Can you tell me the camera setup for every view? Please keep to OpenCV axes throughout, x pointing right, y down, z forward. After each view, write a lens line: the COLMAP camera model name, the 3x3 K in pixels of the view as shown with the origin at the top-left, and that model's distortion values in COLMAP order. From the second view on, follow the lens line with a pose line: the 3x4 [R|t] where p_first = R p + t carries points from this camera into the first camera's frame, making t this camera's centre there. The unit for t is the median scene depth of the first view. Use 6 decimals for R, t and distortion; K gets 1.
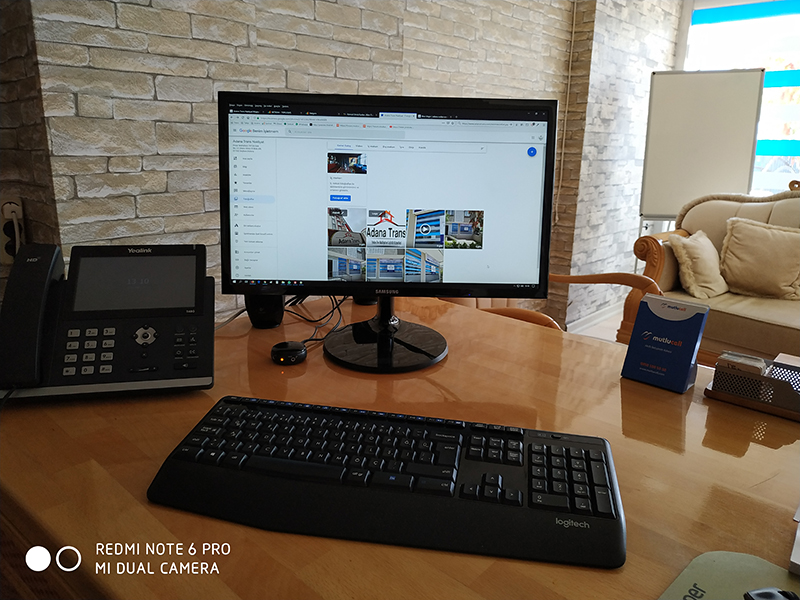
lens RADIAL K [[592.1, 0, 400.0], [0, 592.1, 300.0], [0, 0, 1]] dist [0.010588, -0.032699]
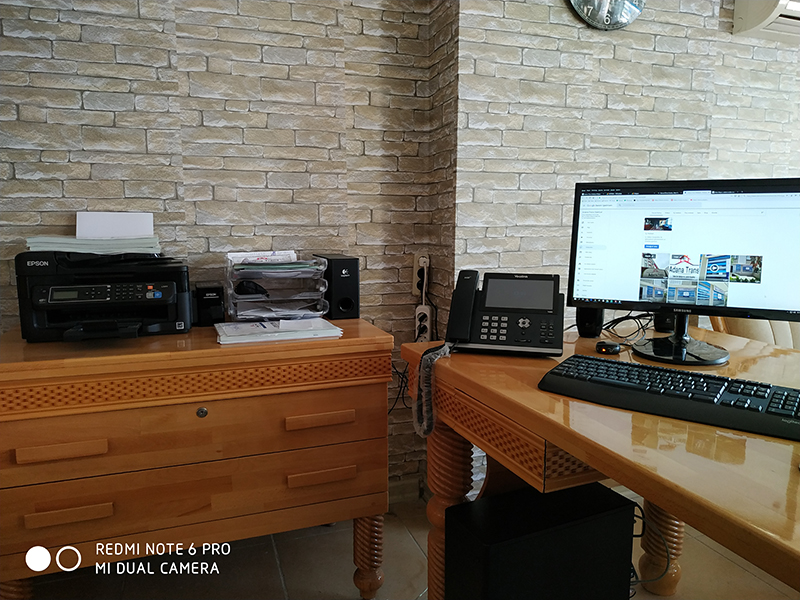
lens RADIAL K [[558.6, 0, 400.0], [0, 558.6, 300.0], [0, 0, 1]] dist [0.006528, -0.032561]
pose [[0.874565, 0.046307, -0.482692, 0.032897], [-0.106045, 0.989599, -0.097201, 0.171846], [0.473170, 0.136195, 0.870380, -0.536223]]
